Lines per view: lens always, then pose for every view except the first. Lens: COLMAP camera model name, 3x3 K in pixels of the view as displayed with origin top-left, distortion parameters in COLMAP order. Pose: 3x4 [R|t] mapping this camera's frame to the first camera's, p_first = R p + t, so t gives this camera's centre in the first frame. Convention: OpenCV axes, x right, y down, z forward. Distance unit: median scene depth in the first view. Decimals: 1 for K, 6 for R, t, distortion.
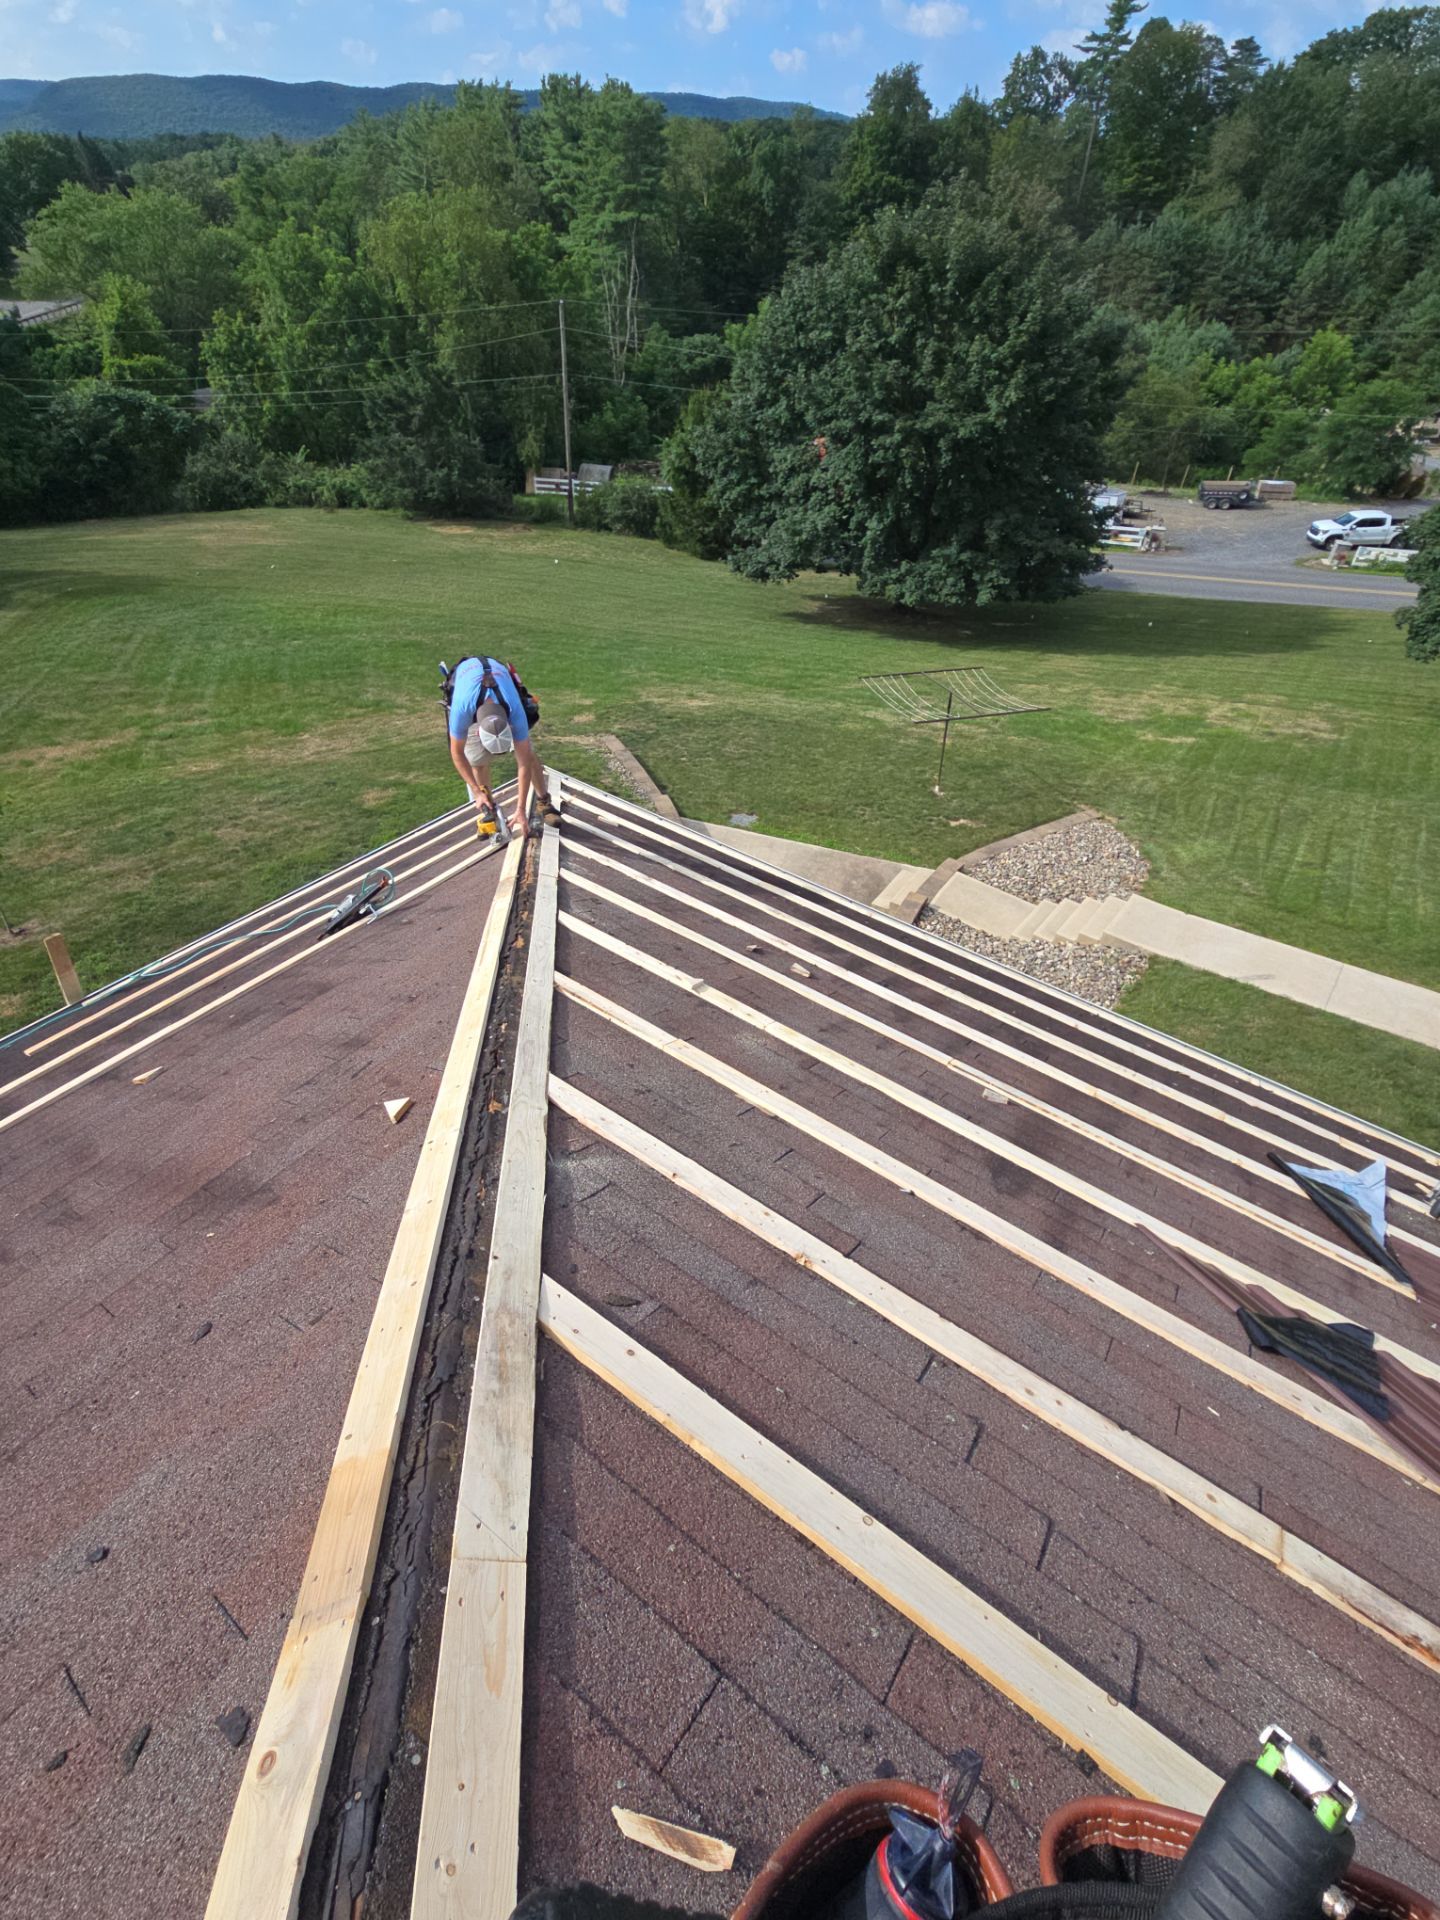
lens RADIAL K [[755.4, 0, 718.9], [0, 755.4, 961.2], [0, 0, 1]] dist [-0.000925, 0.000024]
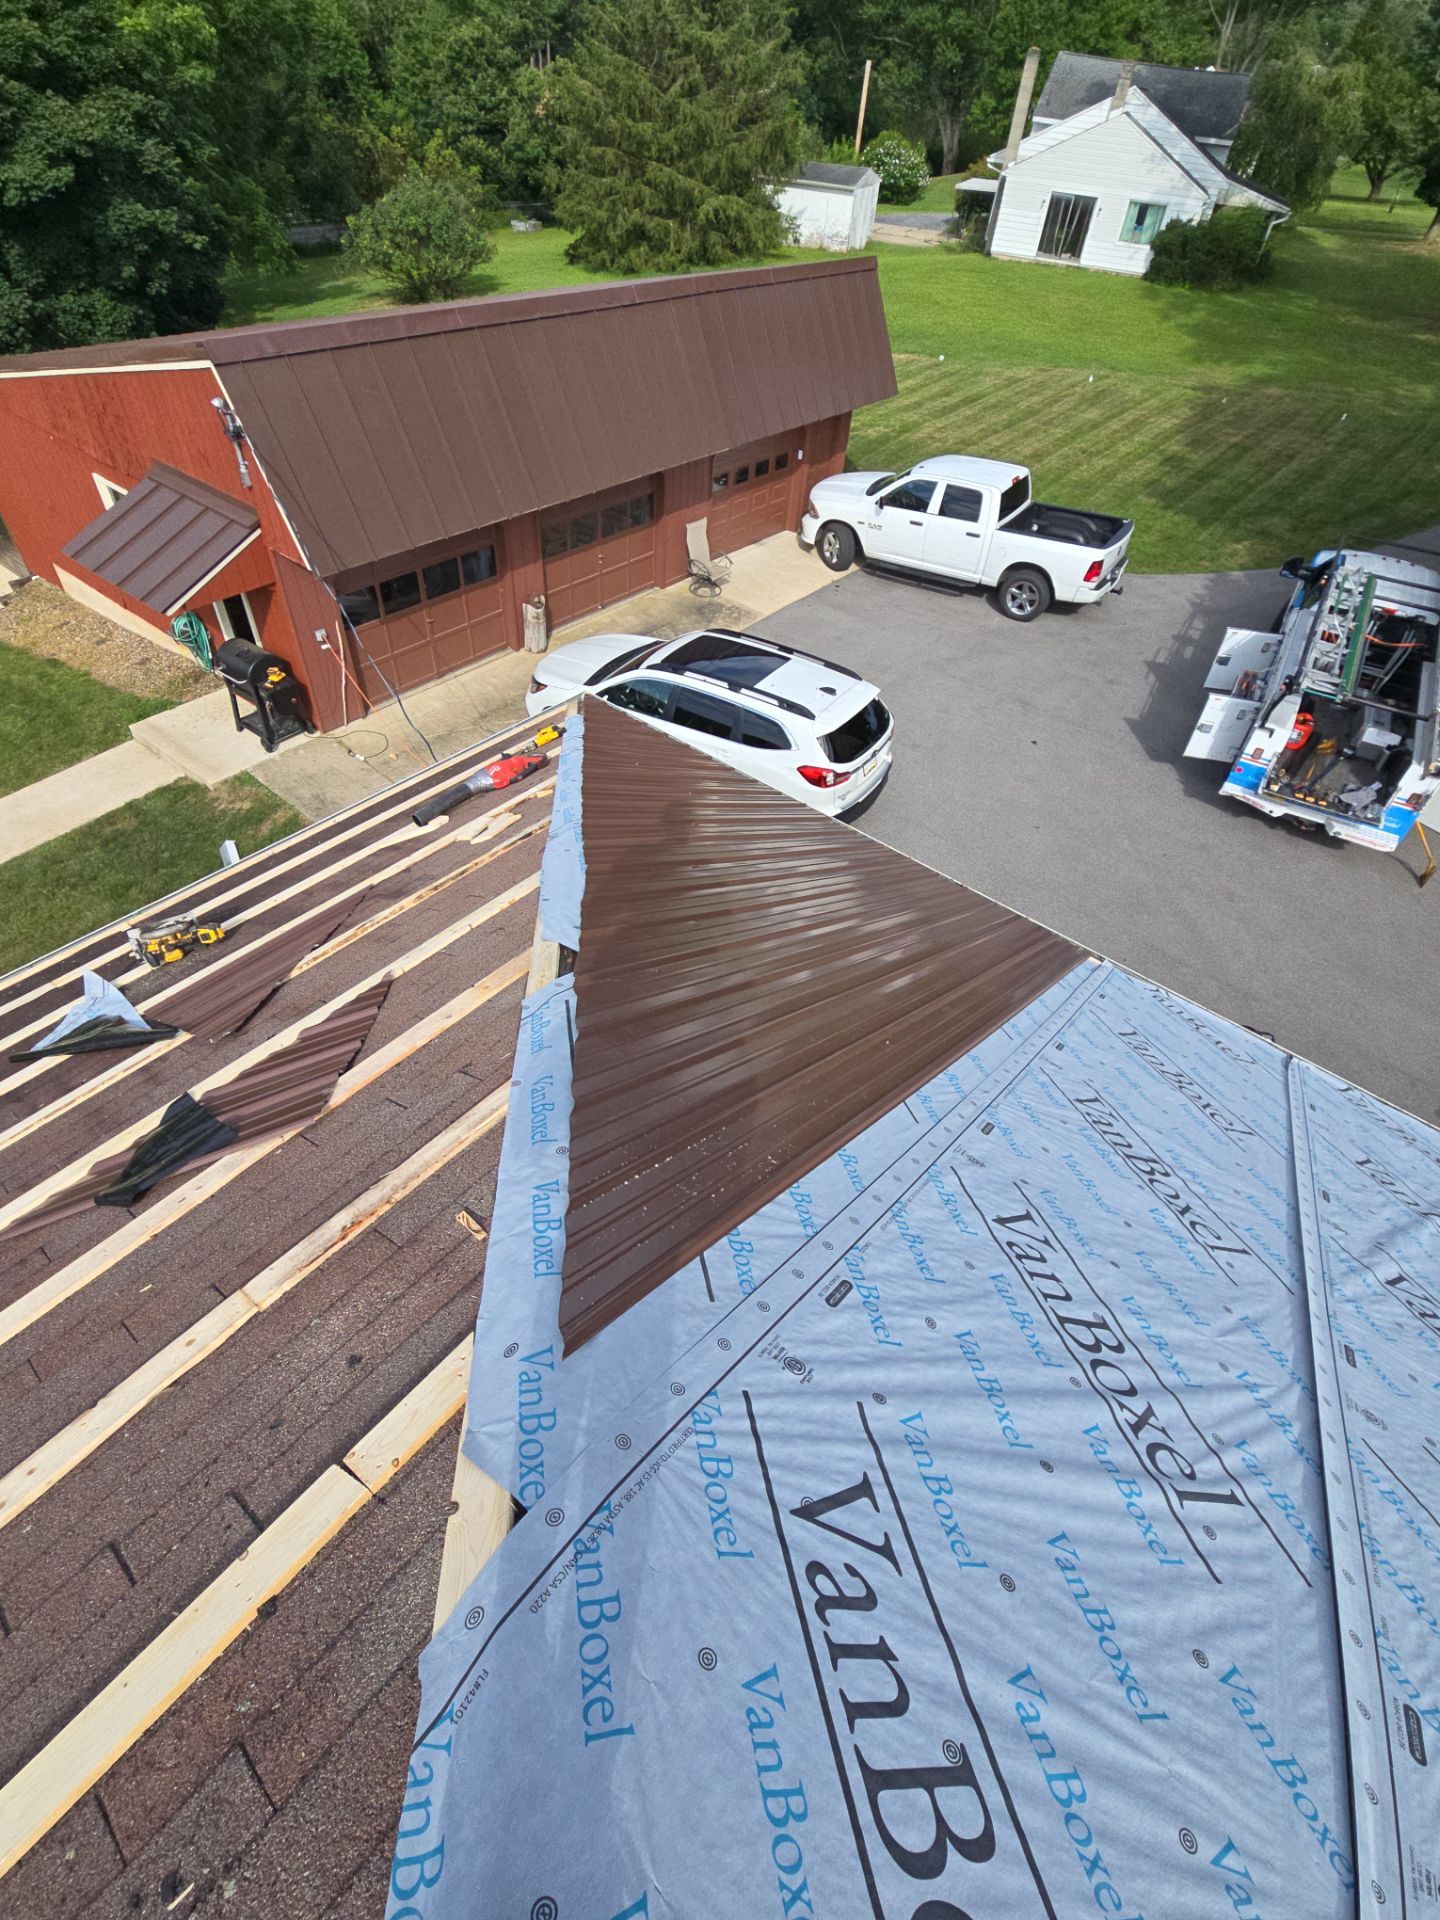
lens RADIAL K [[755.4, 0, 714.5], [0, 755.4, 966.0], [0, 0, 1]] dist [-0.000925, 0.000024]
pose [[0.135766, -0.801977, 0.581722, 0.454003], [0.629936, 0.523066, 0.574094, 0.235864], [-0.764689, 0.288504, 0.576209, -0.260996]]
